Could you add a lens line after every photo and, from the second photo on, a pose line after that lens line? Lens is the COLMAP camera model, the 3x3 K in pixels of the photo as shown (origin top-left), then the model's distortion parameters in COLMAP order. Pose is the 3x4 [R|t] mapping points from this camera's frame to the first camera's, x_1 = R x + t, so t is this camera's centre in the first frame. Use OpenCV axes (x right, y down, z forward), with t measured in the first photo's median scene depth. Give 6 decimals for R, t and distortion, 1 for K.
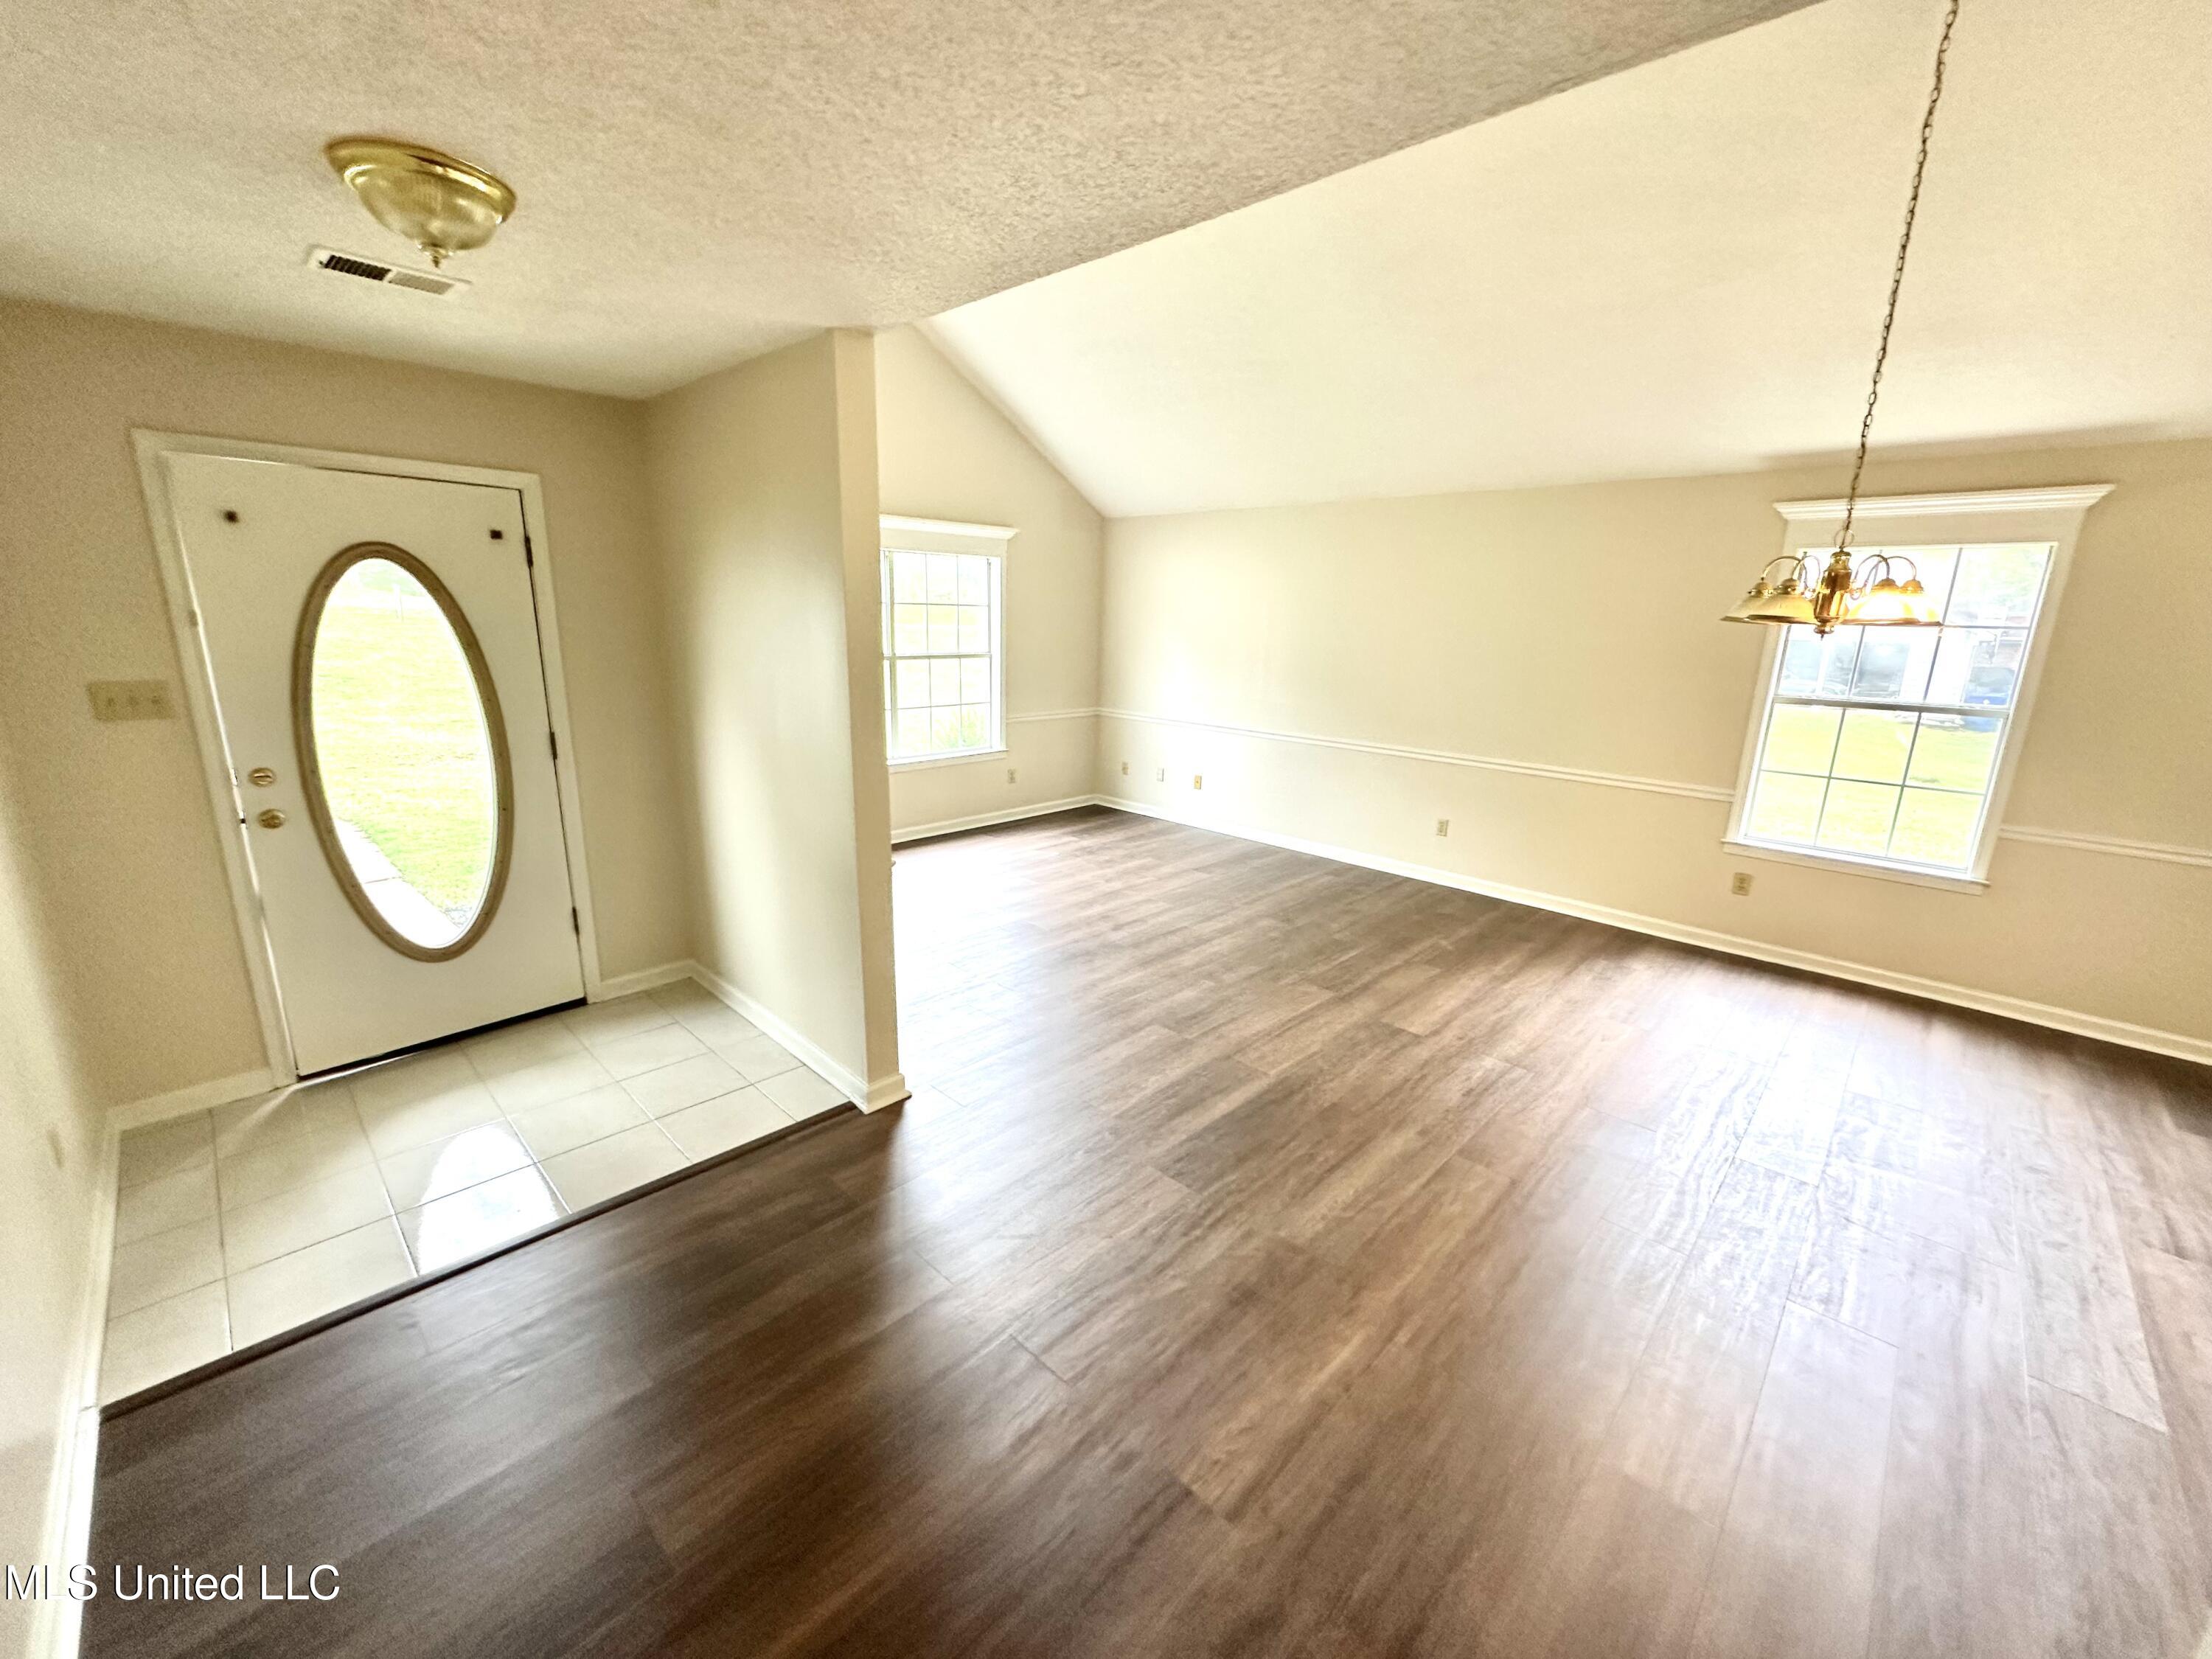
lens RADIAL K [[881.9, 0, 1105.4], [0, 881.9, 827.6], [0, 0, 1]] dist [-0.004242, 0.000824]
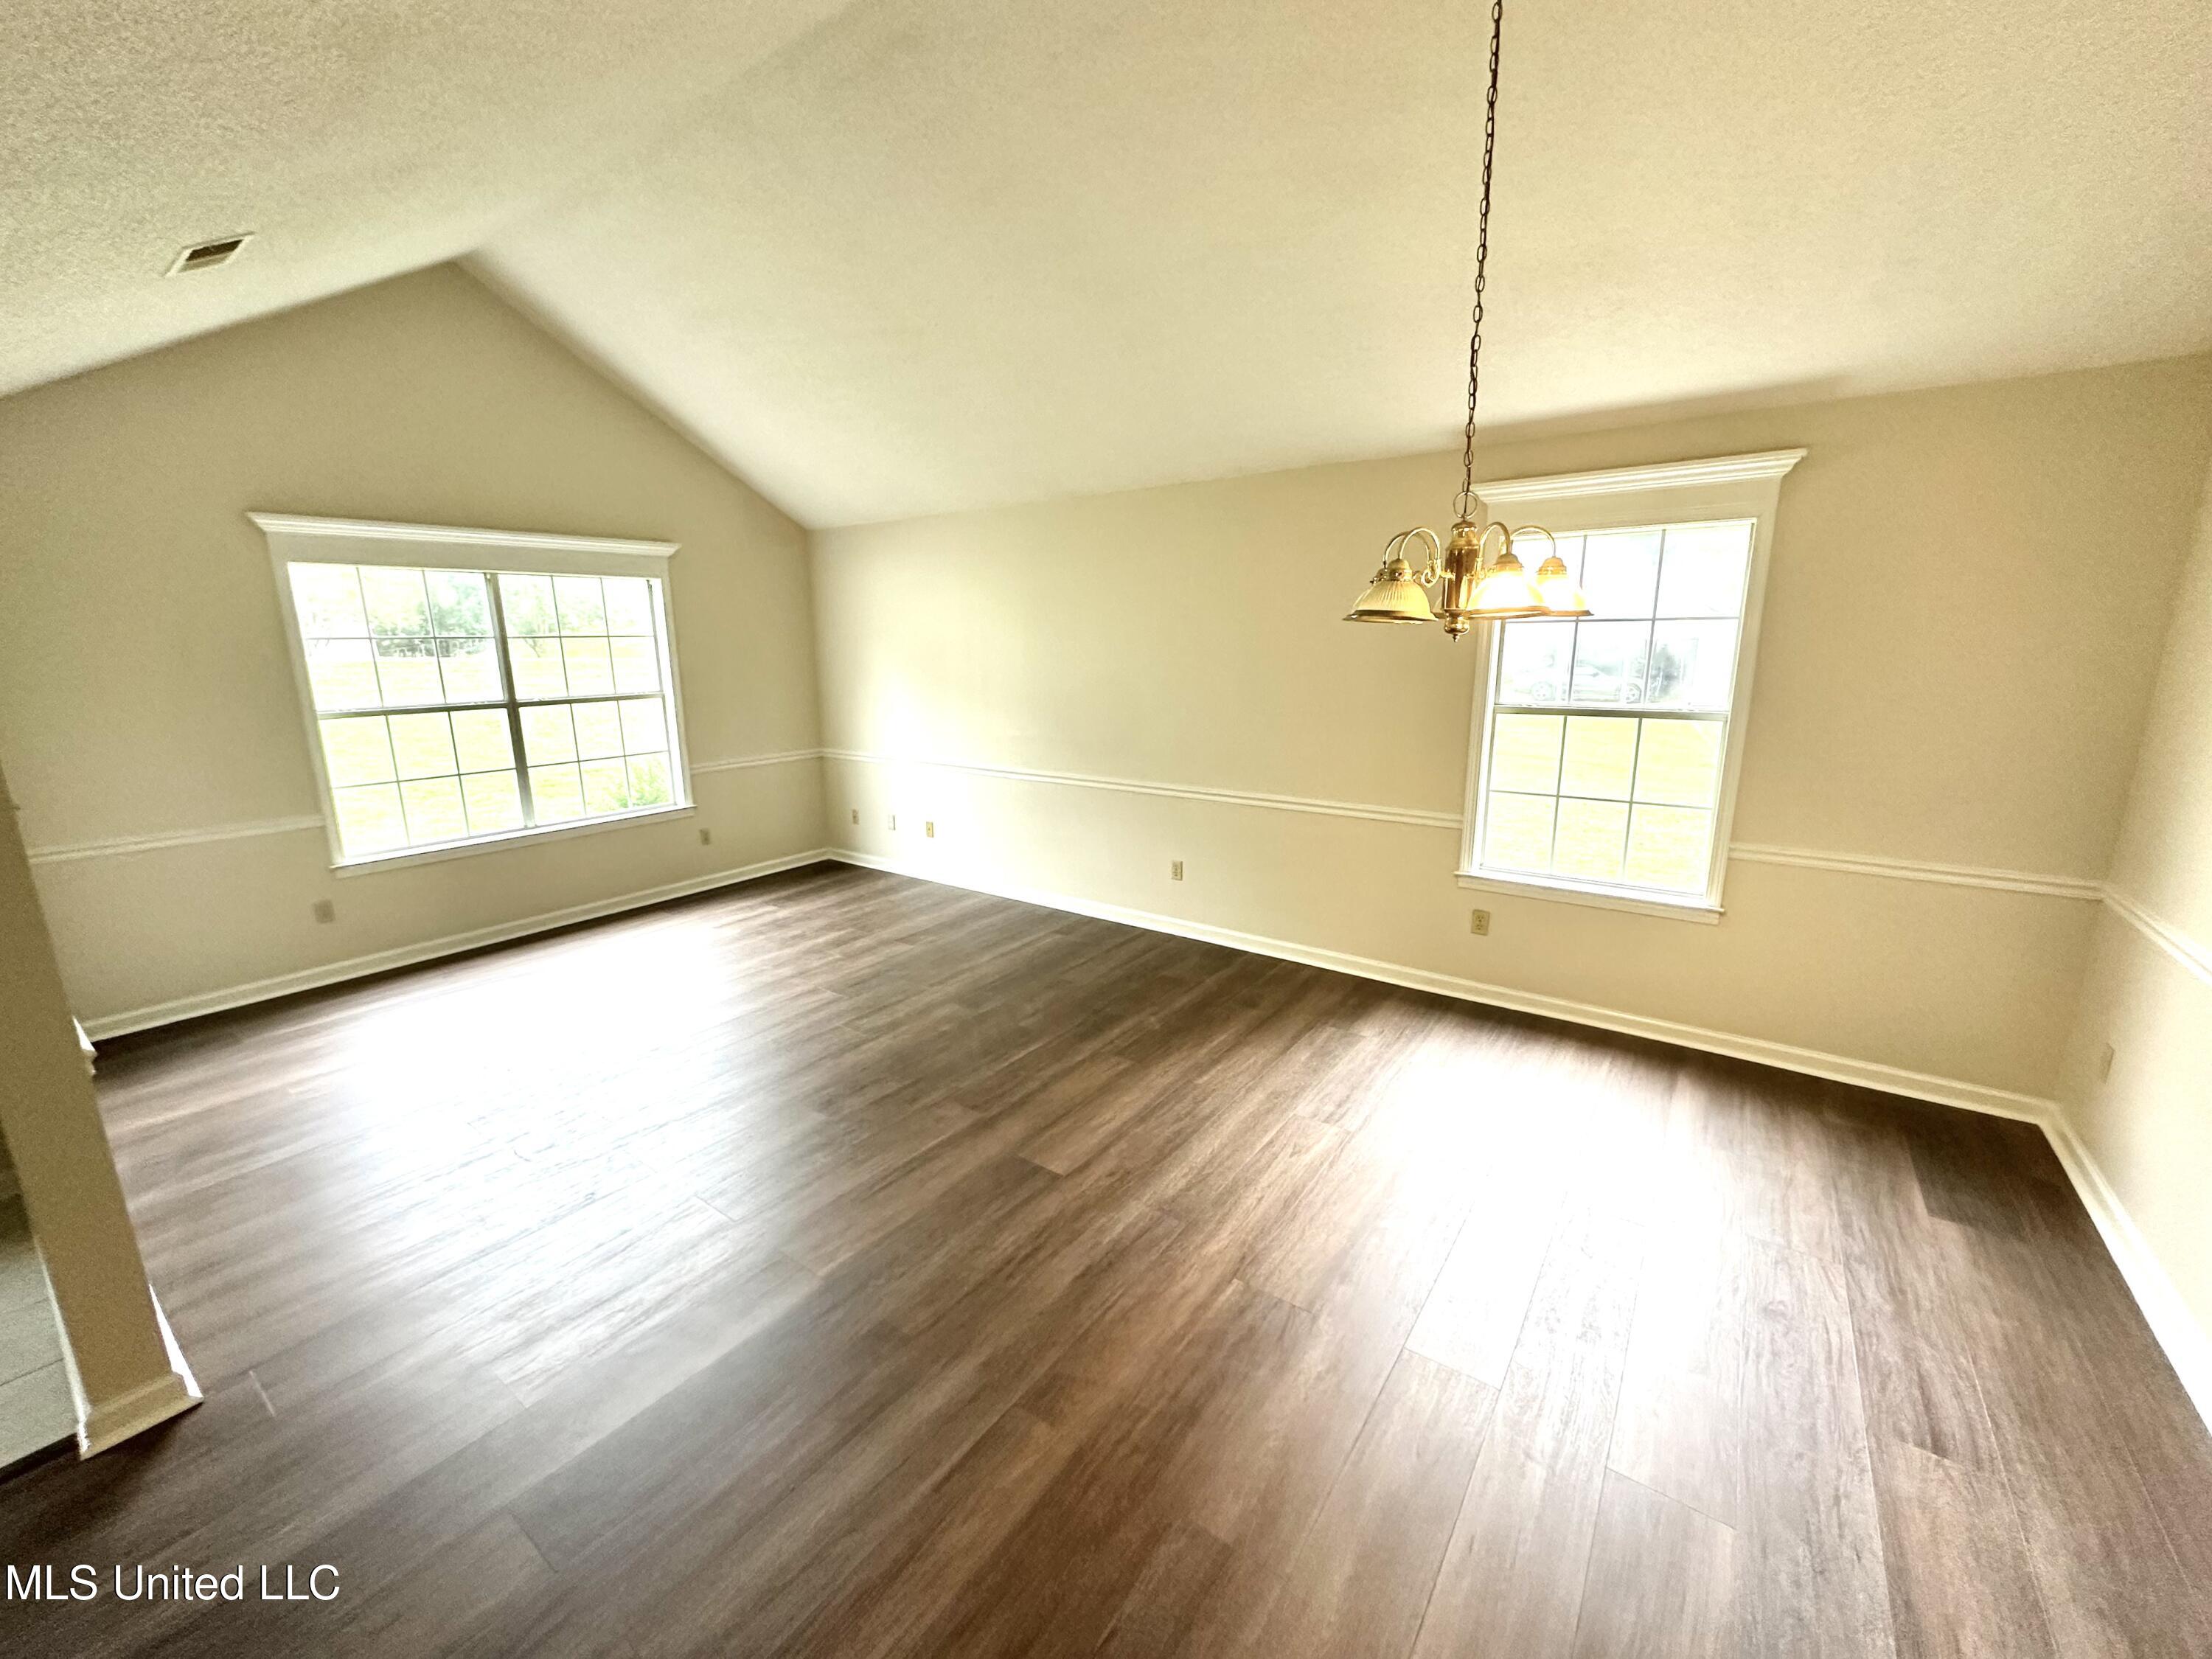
lens RADIAL K [[881.9, 0, 1106.8], [0, 881.9, 827.1], [0, 0, 1]] dist [-0.004242, 0.000824]
pose [[0.989381, -0.065148, 0.129927, 0.282114], [0.068356, 0.997453, -0.020379, -0.041329], [-0.128268, 0.029044, 0.991314, 0.204899]]
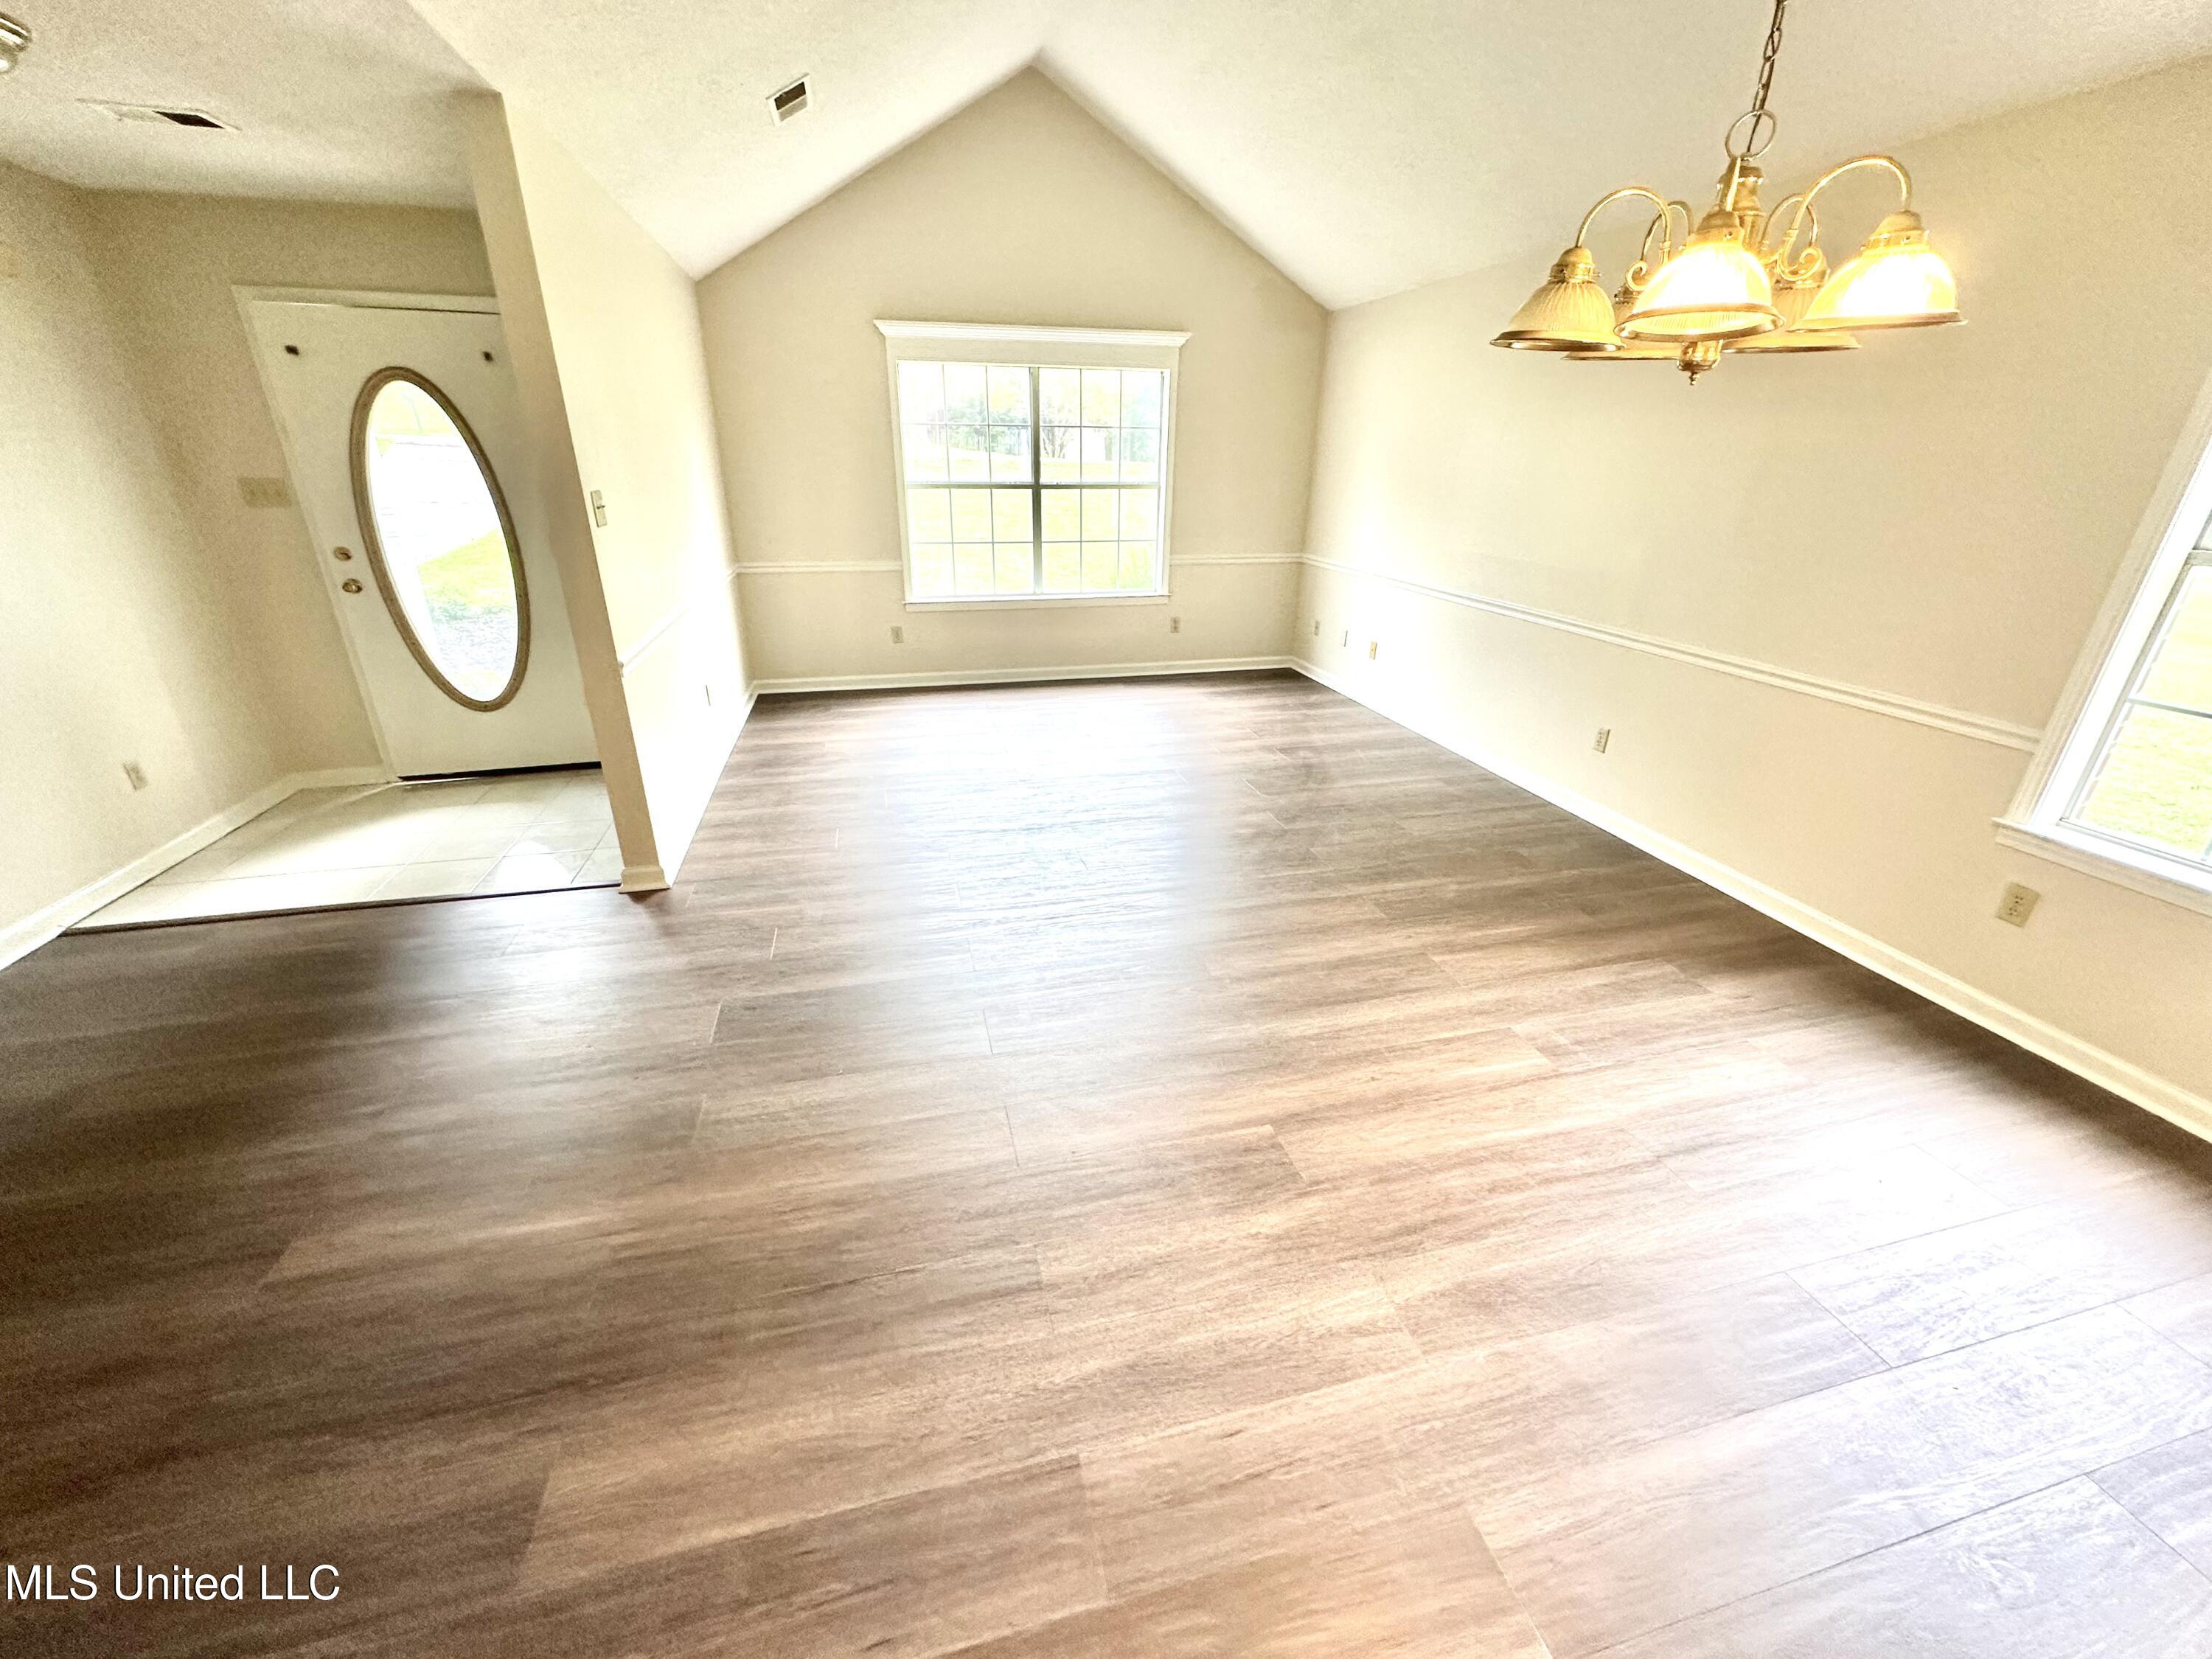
lens RADIAL K [[881.9, 0, 1107.4], [0, 881.9, 828.4], [0, 0, 1]] dist [-0.004242, 0.000824]
pose [[0.849492, 0.192364, -0.491284, 0.561937], [-0.115536, 0.976388, 0.182531, -0.018689], [0.514796, -0.098298, 0.851659, 0.276968]]
